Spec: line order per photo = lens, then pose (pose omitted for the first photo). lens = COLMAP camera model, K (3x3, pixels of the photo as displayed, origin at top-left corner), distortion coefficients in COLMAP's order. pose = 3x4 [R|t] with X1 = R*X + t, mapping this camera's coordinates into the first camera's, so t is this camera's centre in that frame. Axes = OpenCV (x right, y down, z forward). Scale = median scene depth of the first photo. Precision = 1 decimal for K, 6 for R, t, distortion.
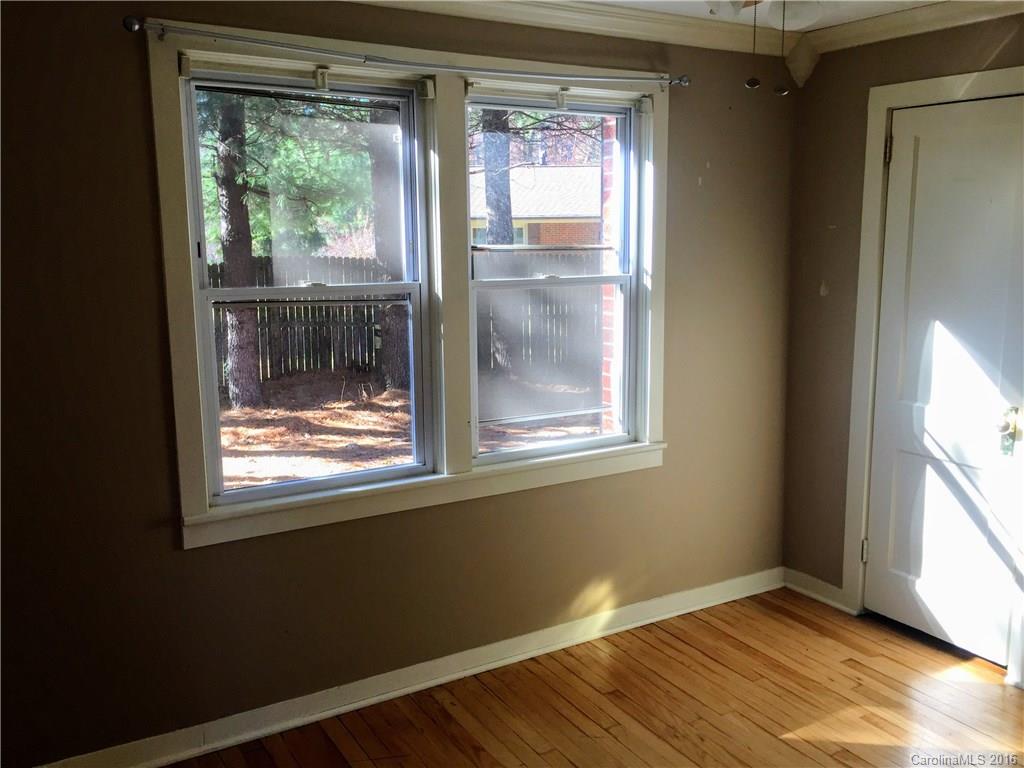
lens RADIAL K [[873.5, 0, 516.6], [0, 873.5, 384.6], [0, 0, 1]] dist [0.075943, -0.114597]
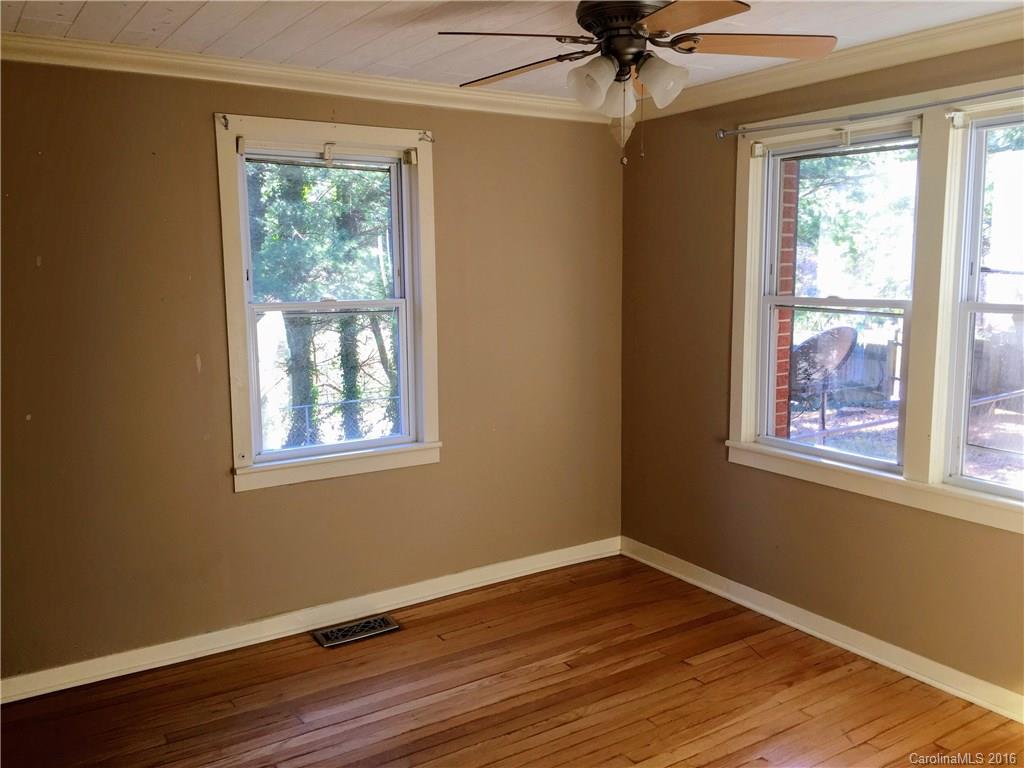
lens RADIAL K [[873.5, 0, 516.6], [0, 873.5, 384.6], [0, 0, 1]] dist [0.075943, -0.114597]
pose [[0.048411, 0.151747, -0.987233, 1.004294], [-0.146801, 0.978739, 0.143243, -0.101024], [0.987981, 0.137992, 0.069658, 0.456770]]
